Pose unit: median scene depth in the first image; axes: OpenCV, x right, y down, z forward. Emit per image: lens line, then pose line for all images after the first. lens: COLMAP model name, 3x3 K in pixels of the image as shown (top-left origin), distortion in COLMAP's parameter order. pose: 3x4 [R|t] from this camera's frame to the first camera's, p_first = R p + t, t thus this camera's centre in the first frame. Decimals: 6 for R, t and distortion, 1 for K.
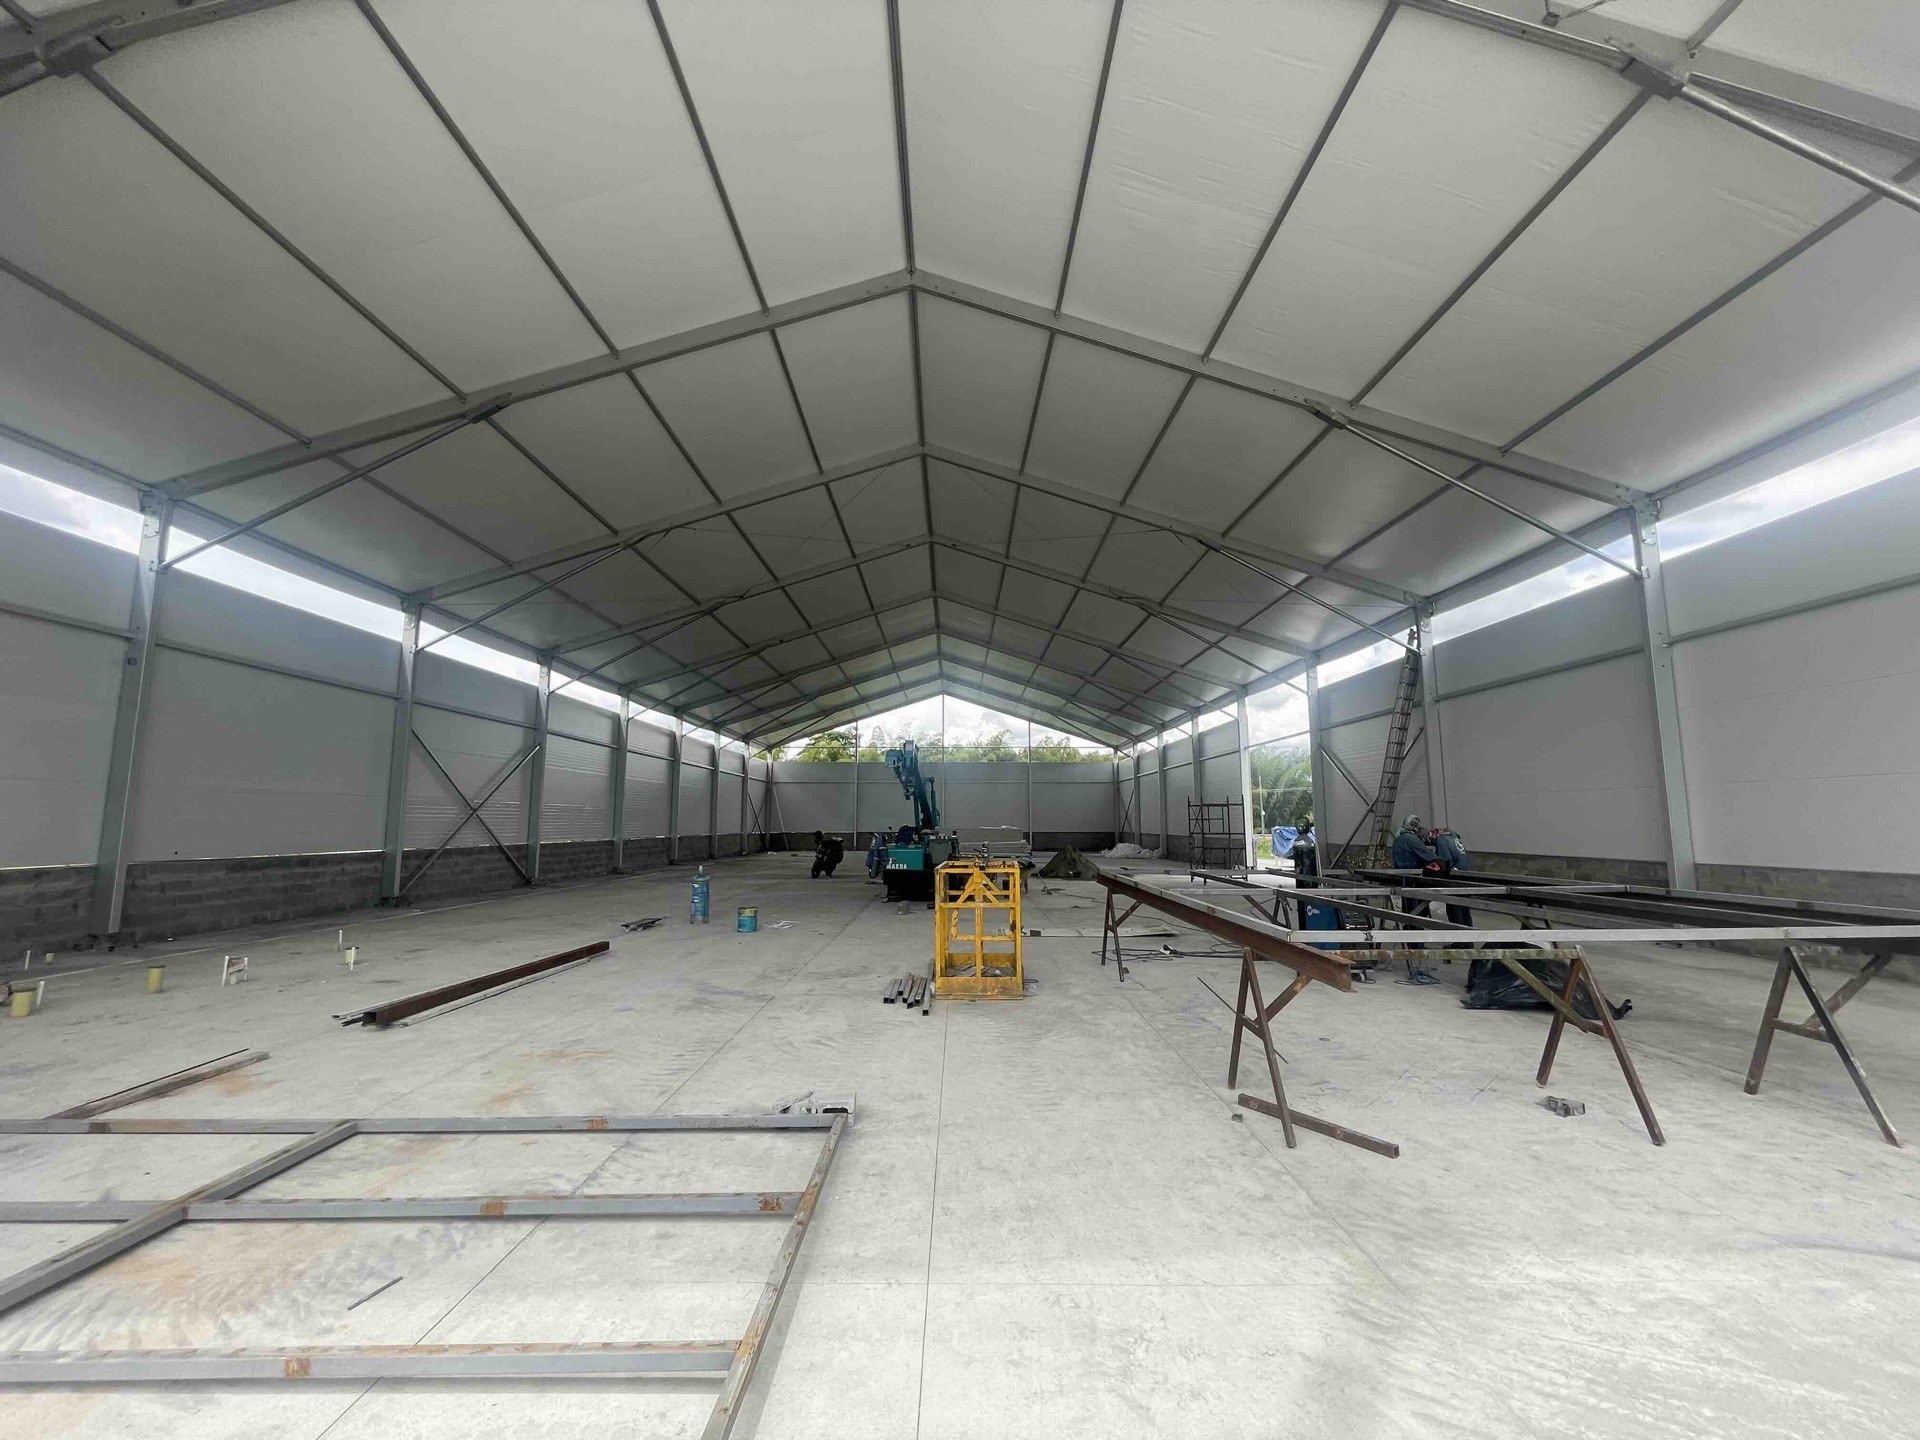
lens RADIAL K [[771.3, 0, 972.9], [0, 771.3, 720.7], [0, 0, 1]] dist [-0.017236, -0.000263]
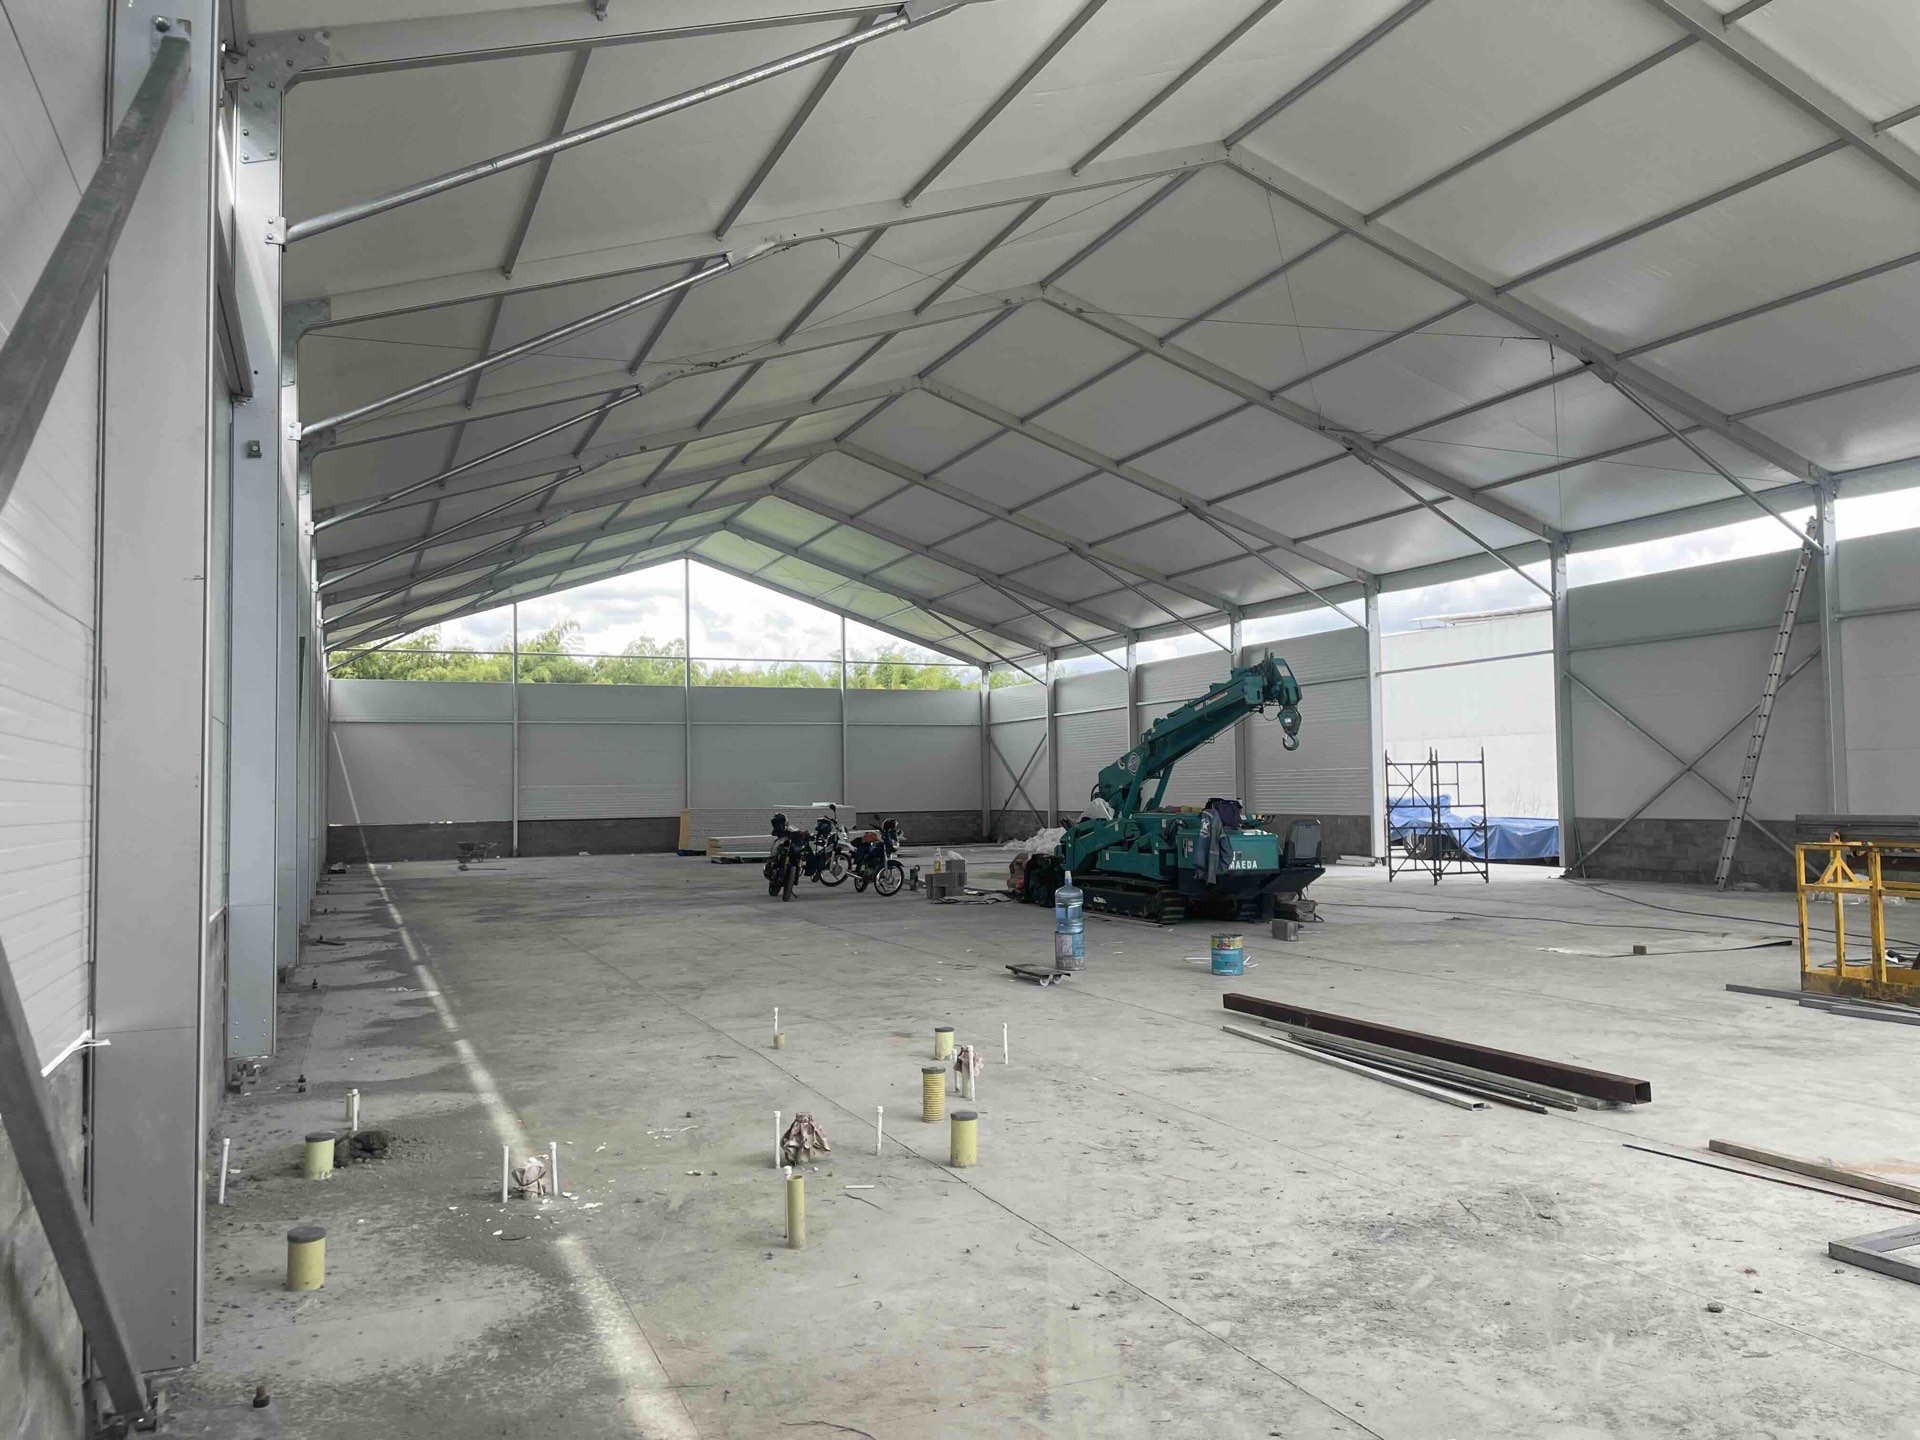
lens RADIAL K [[1431.0, 0, 973.7], [0, 1431.0, 716.1], [0, 0, 1]] dist [0.052908, -0.064843]
pose [[0.921822, 0.007040, 0.387548, -0.265126], [-0.035625, 0.997142, 0.066625, 0.001705], [-0.385972, -0.075223, 0.919439, 0.017744]]
